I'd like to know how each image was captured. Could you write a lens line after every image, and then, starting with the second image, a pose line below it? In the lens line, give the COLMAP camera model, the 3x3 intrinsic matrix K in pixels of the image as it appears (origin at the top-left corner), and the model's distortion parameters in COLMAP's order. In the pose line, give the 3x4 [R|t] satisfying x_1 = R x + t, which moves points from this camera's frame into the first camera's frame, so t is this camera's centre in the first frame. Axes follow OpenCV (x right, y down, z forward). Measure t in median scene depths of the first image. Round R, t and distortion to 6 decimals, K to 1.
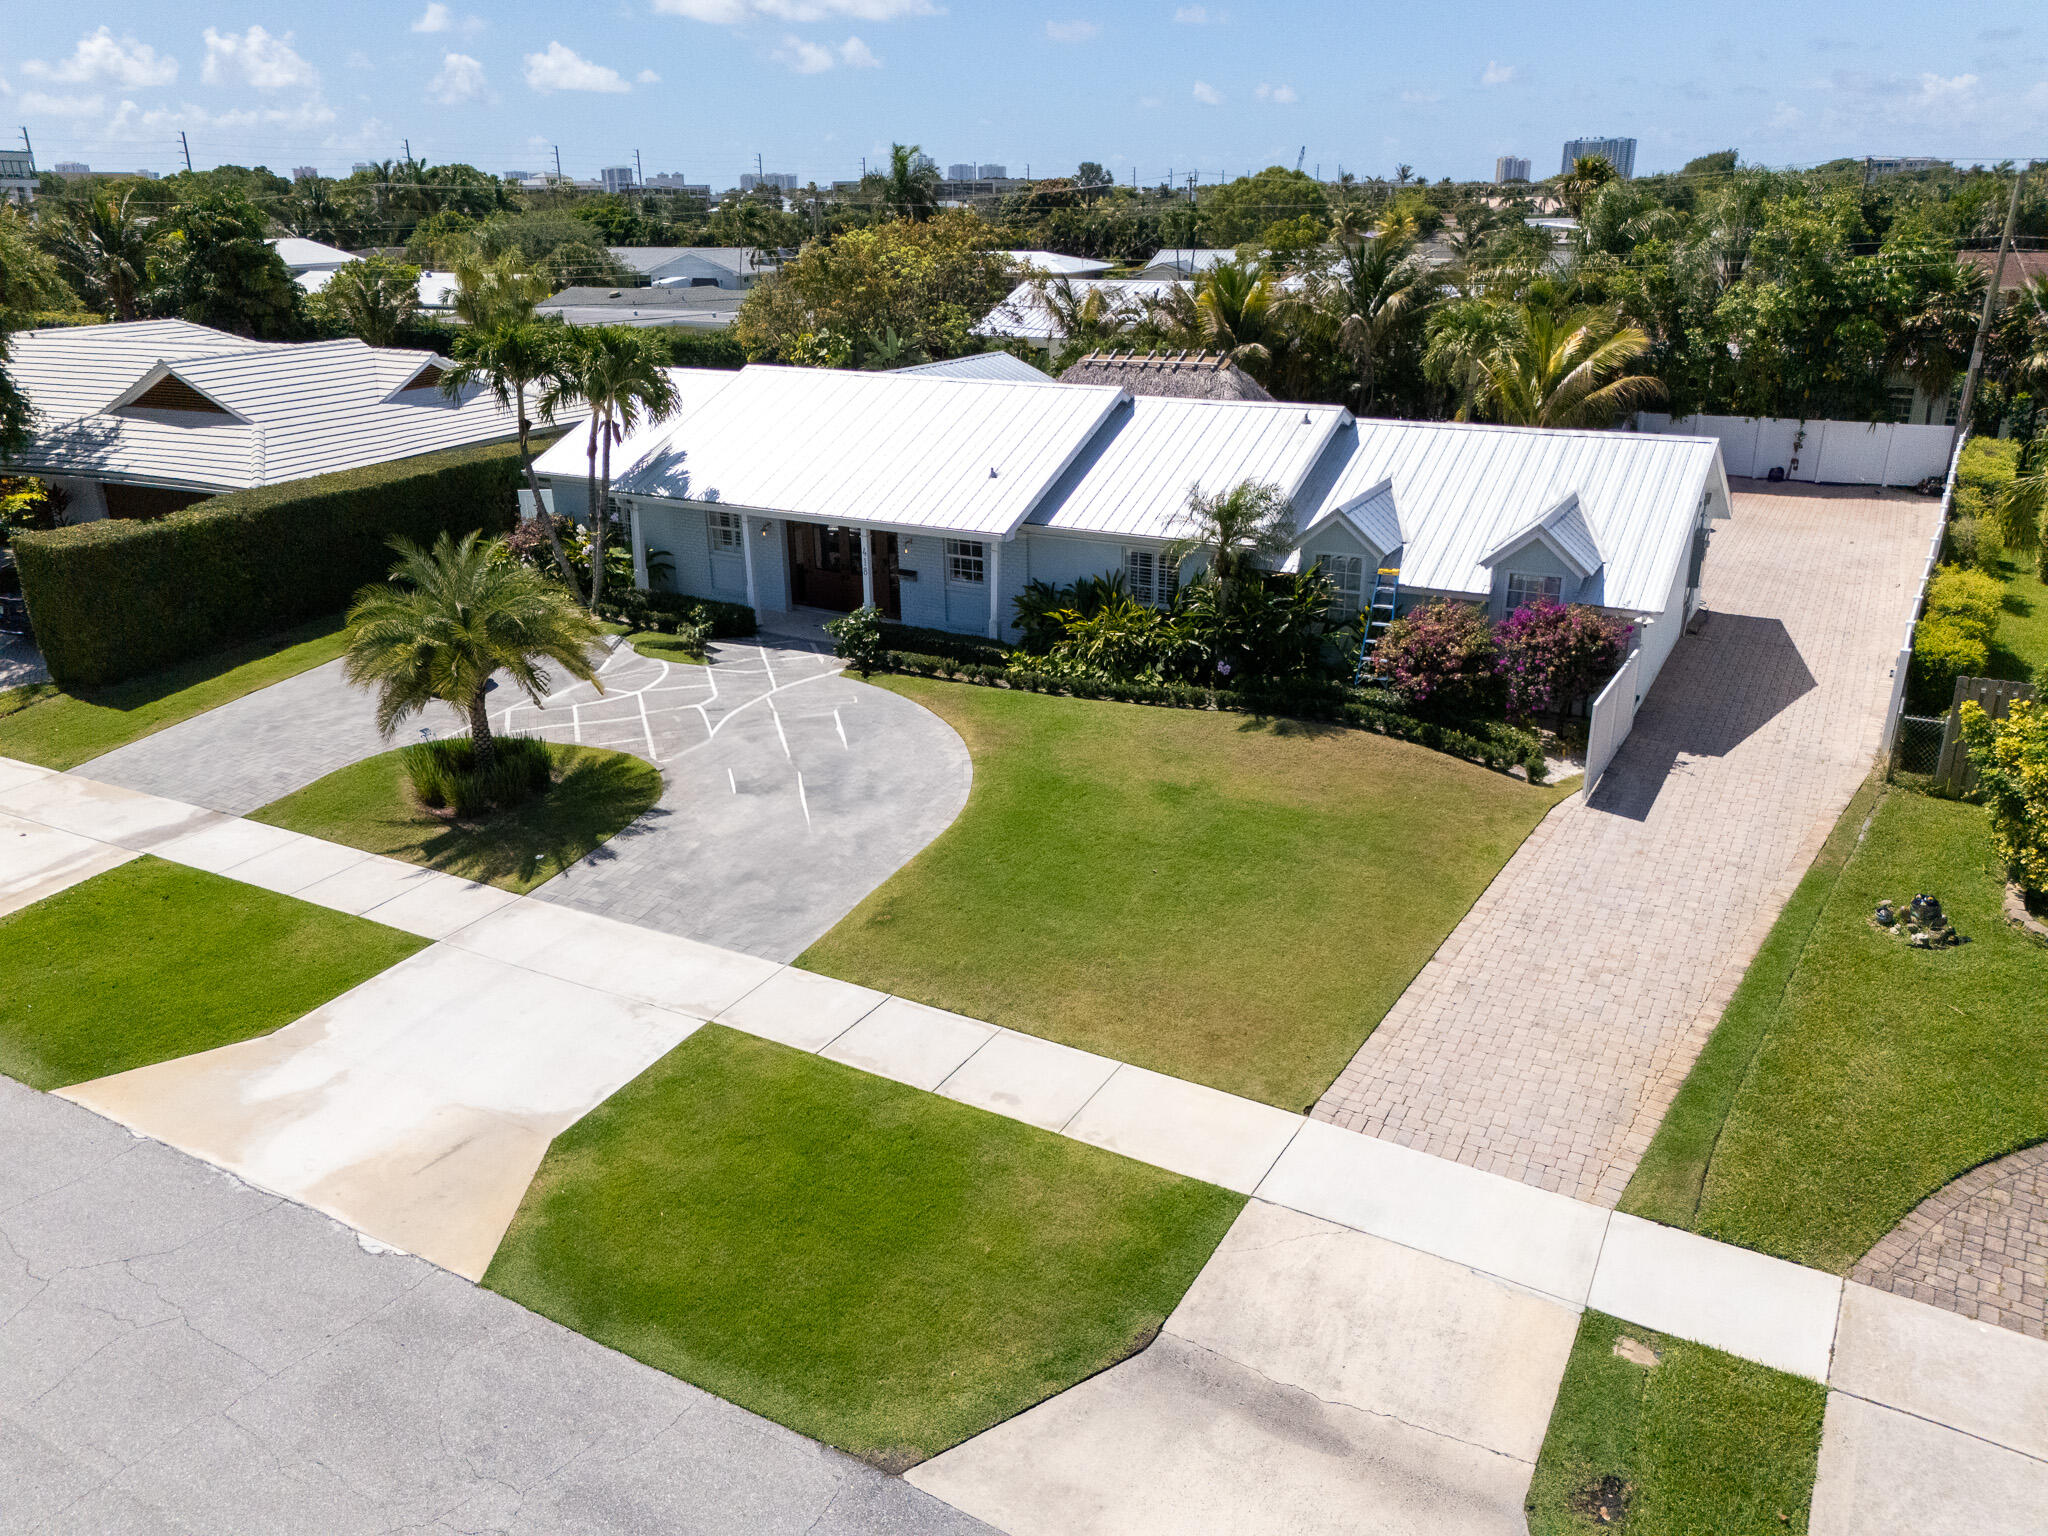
lens RADIAL K [[1546.4, 0, 1018.5], [0, 1546.4, 820.6], [0, 0, 1]] dist [0.058422, -0.002835]
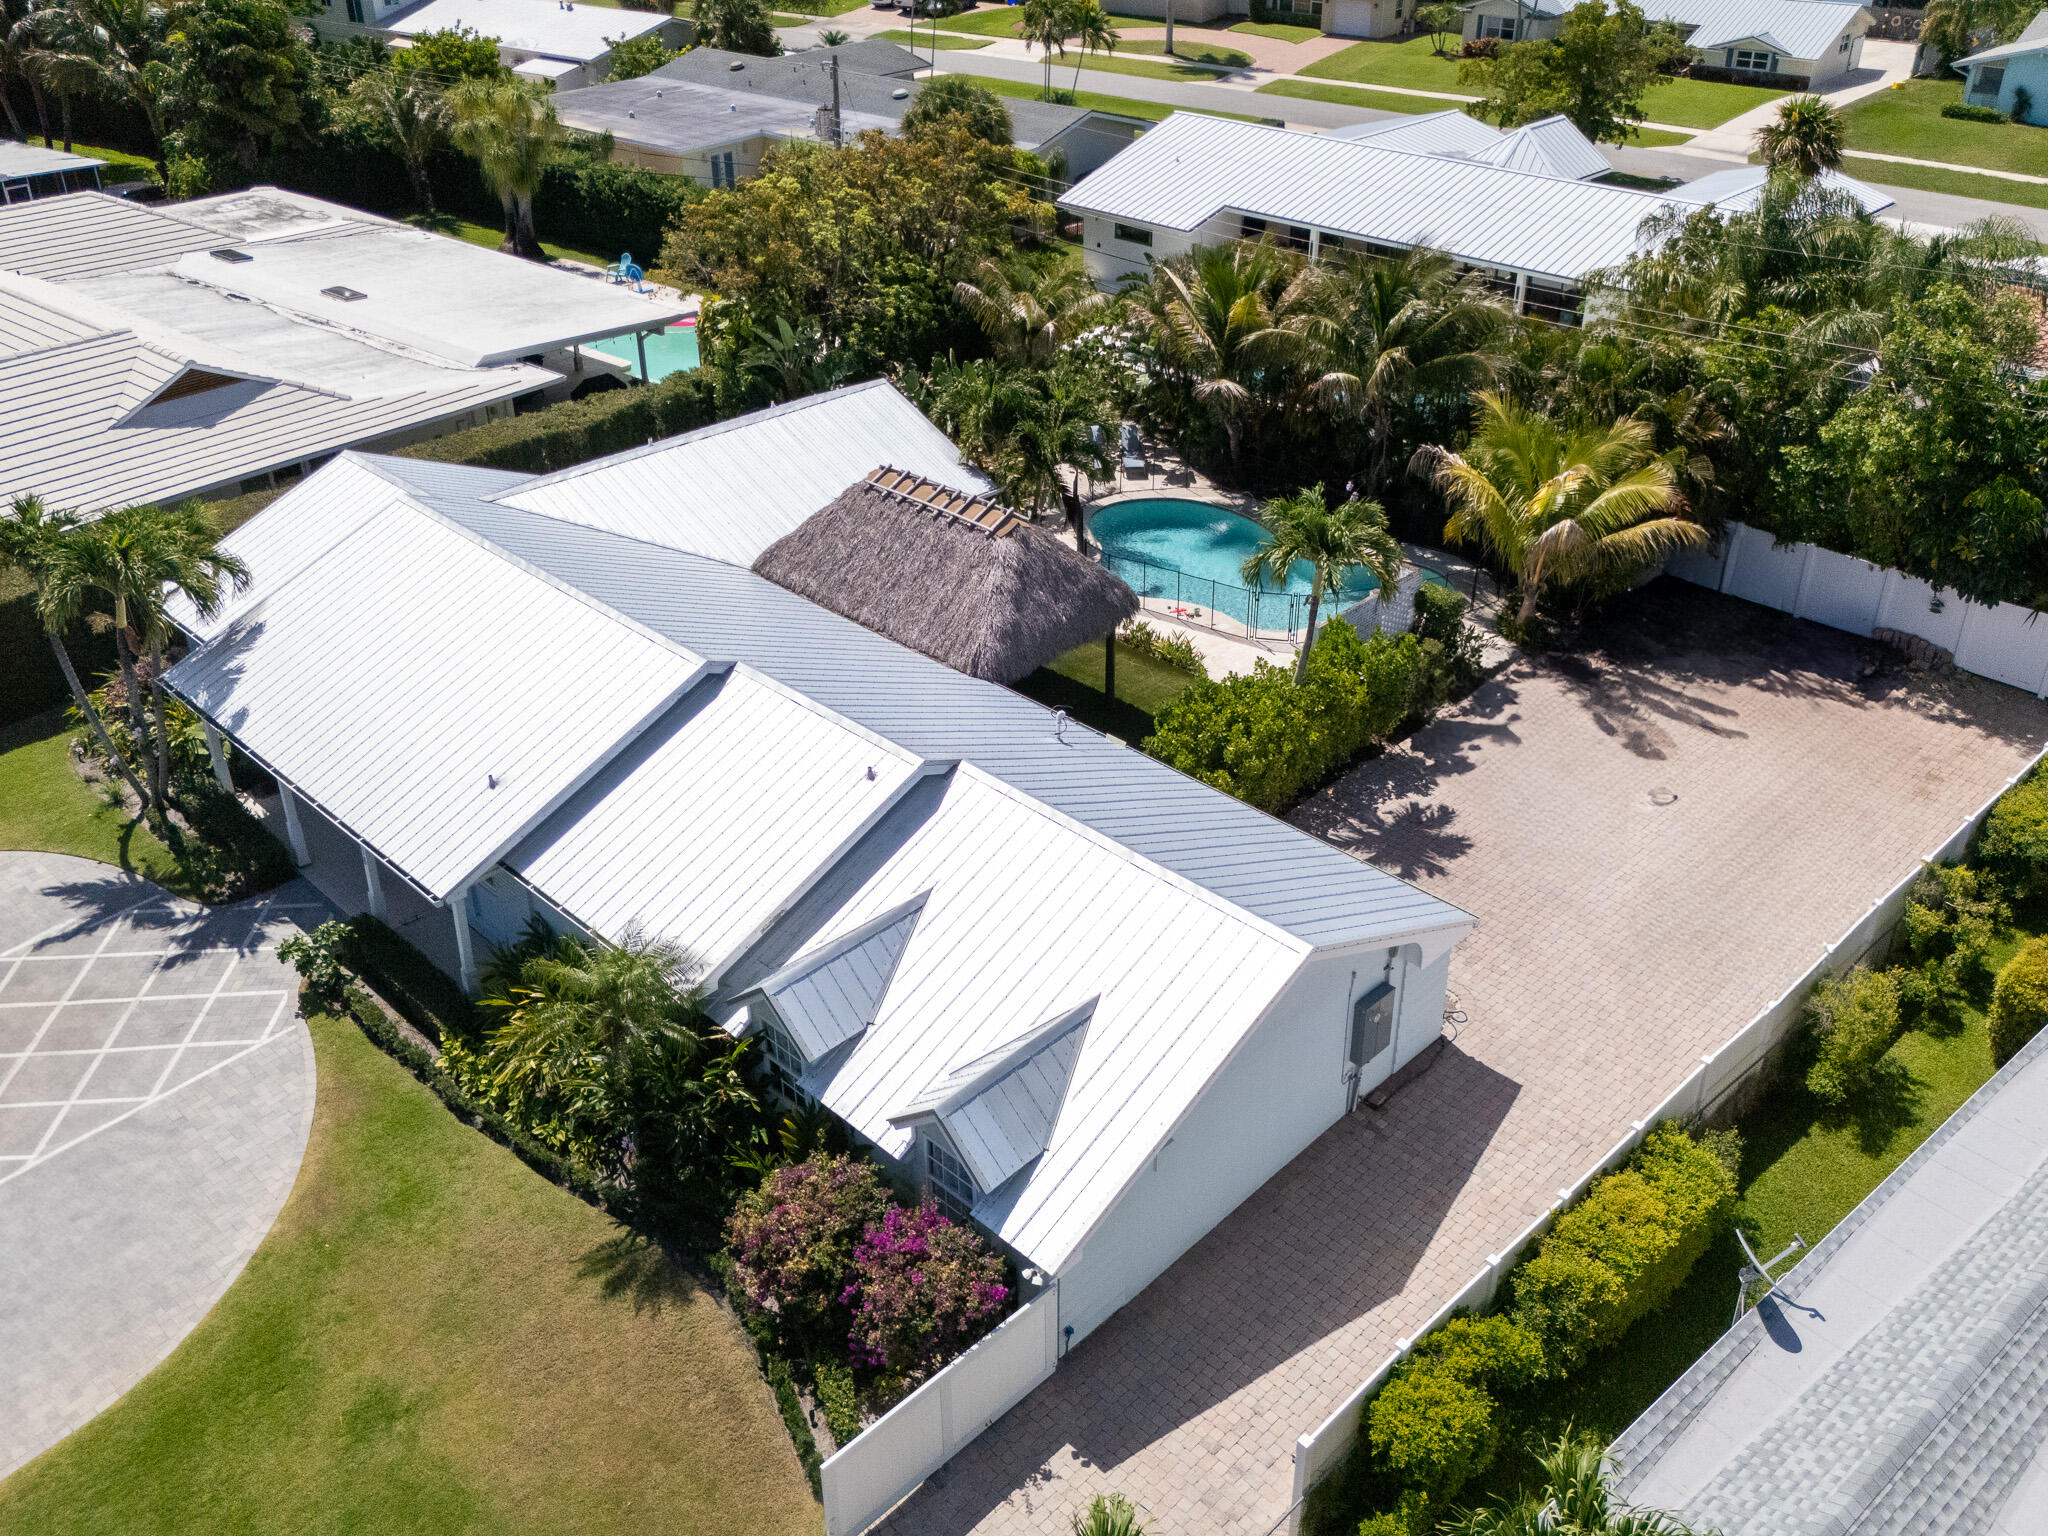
lens RADIAL K [[1765.1, 0, 1024.0], [0, 1765.1, 768.0], [0, 0, 1]] dist [0.068367, -0.002226]
pose [[0.968258, 0.141028, -0.206368, 0.530851], [-0.109742, 0.981651, 0.155945, -0.491154], [0.224574, -0.128348, 0.965968, 0.209313]]
